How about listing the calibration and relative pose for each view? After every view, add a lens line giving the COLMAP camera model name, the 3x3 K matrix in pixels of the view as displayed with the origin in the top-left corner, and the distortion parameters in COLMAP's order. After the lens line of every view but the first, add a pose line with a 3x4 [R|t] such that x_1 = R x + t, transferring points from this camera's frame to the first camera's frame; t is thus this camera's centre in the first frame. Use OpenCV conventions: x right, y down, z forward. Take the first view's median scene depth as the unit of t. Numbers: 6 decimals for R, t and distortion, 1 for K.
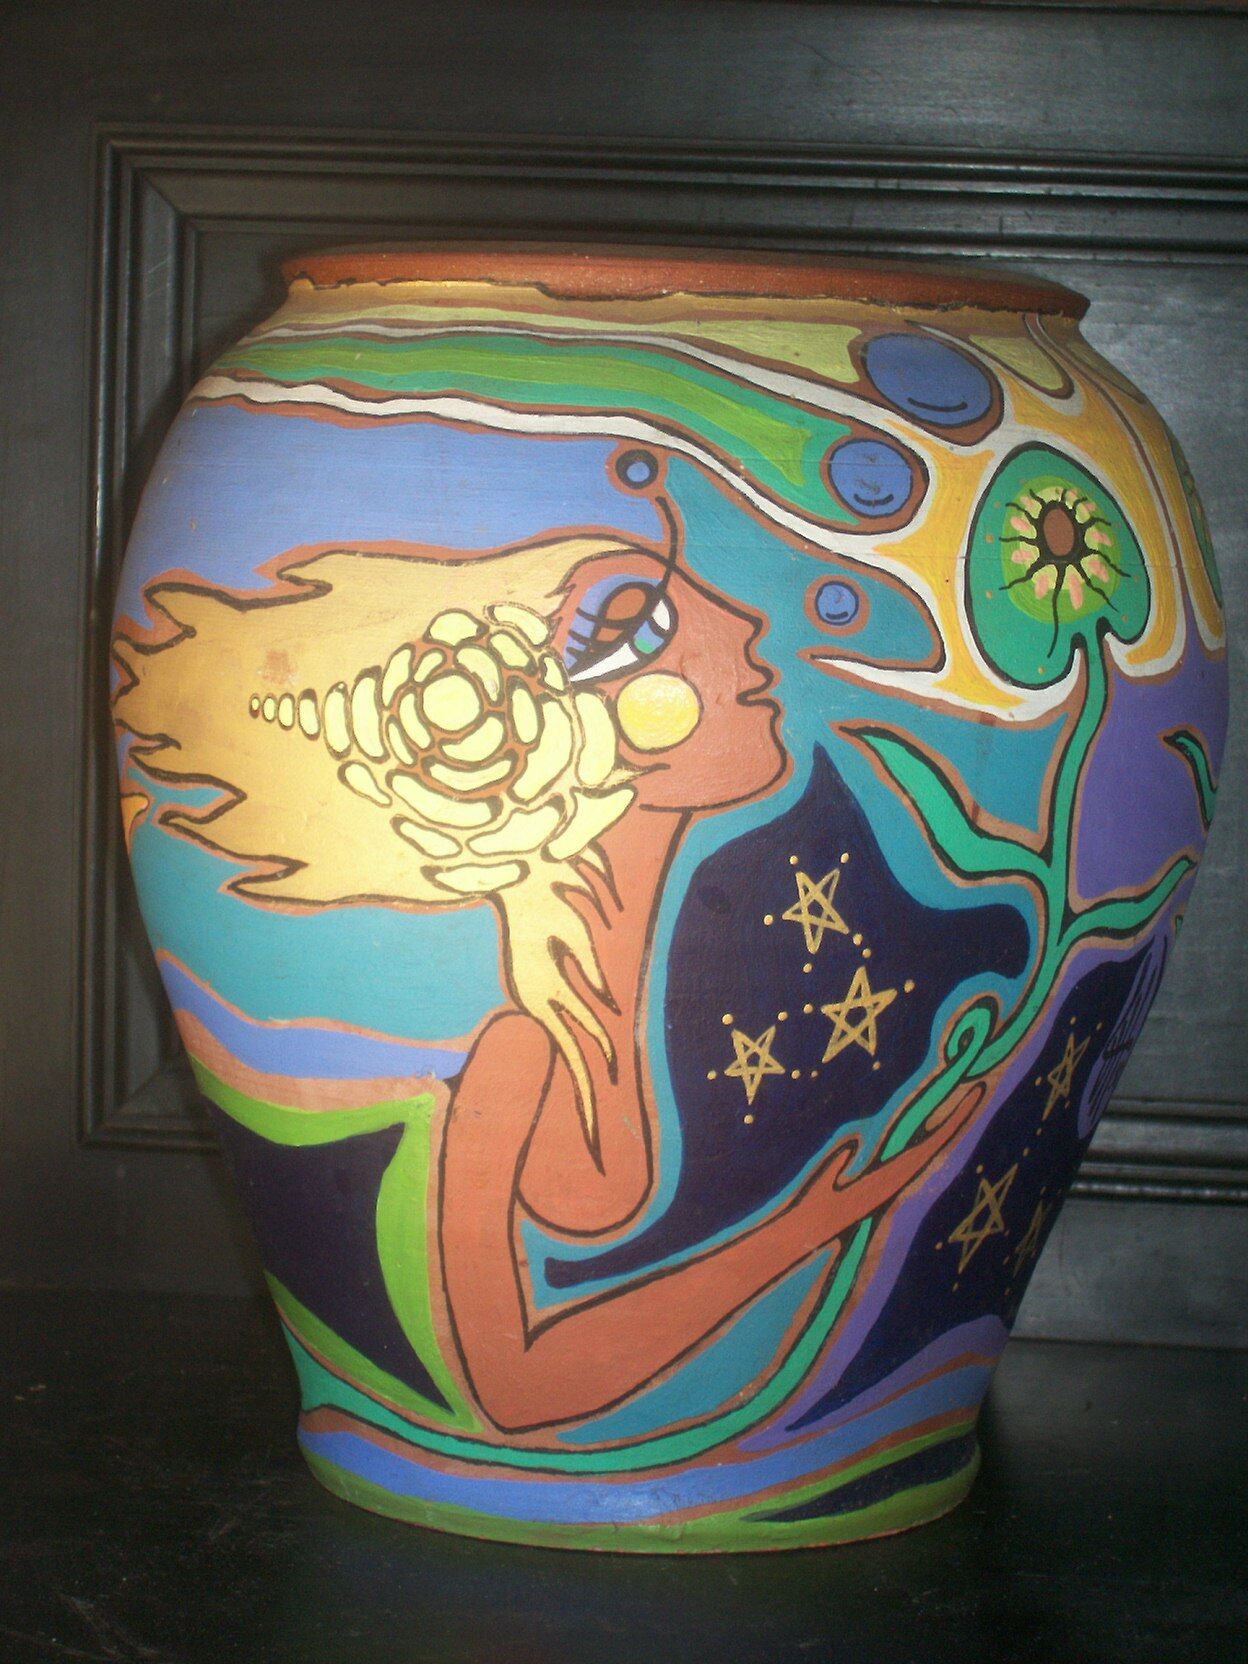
lens RADIAL K [[3931.2, 0, 624.0], [0, 3931.2, 832.0], [0, 0, 1]] dist [-0.084941, -0.034970]
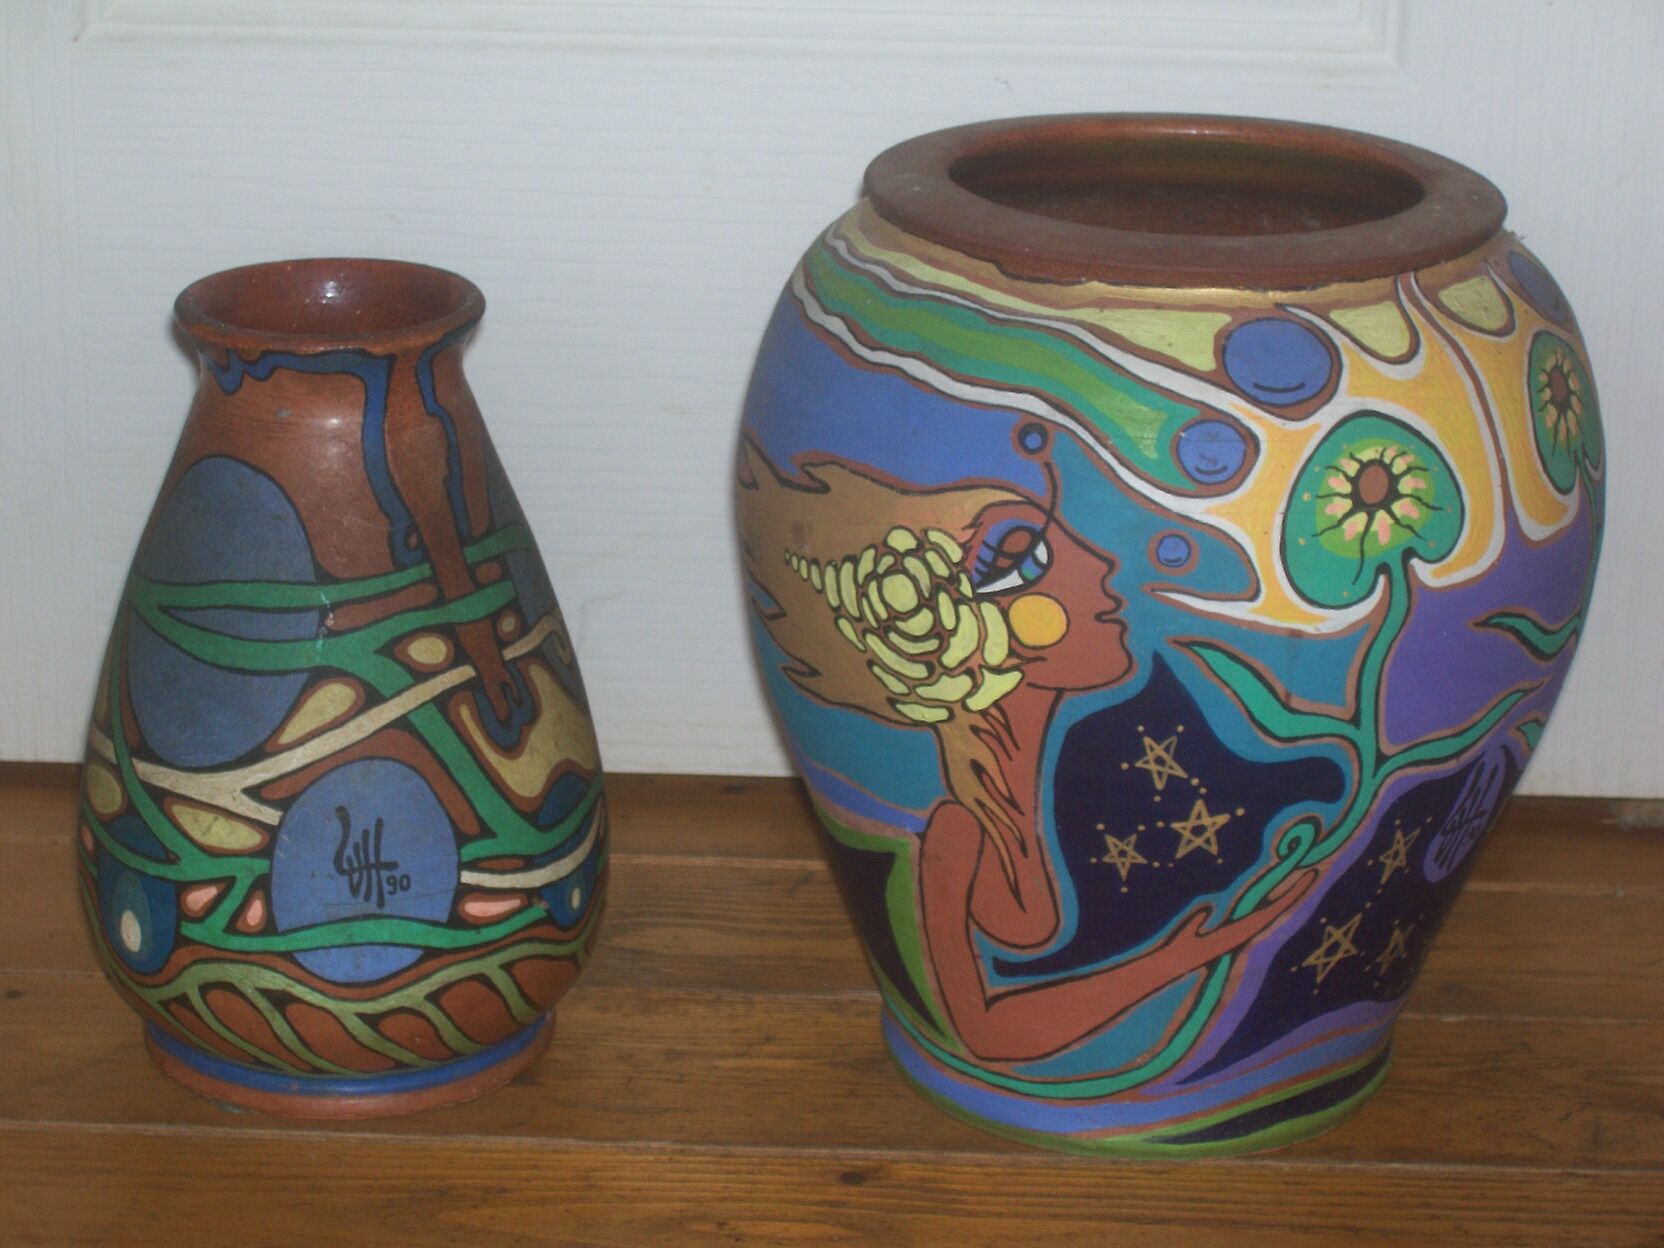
lens RADIAL K [[3931.2, 0, 830.2], [0, 3931.2, 658.9], [0, 0, 1]] dist [-0.084941, -0.034970]
pose [[0.945055, 0.098231, -0.311805, 0.352696], [-0.012058, 0.963613, 0.267028, -0.366417], [0.326690, -0.248597, 0.911852, -0.250136]]
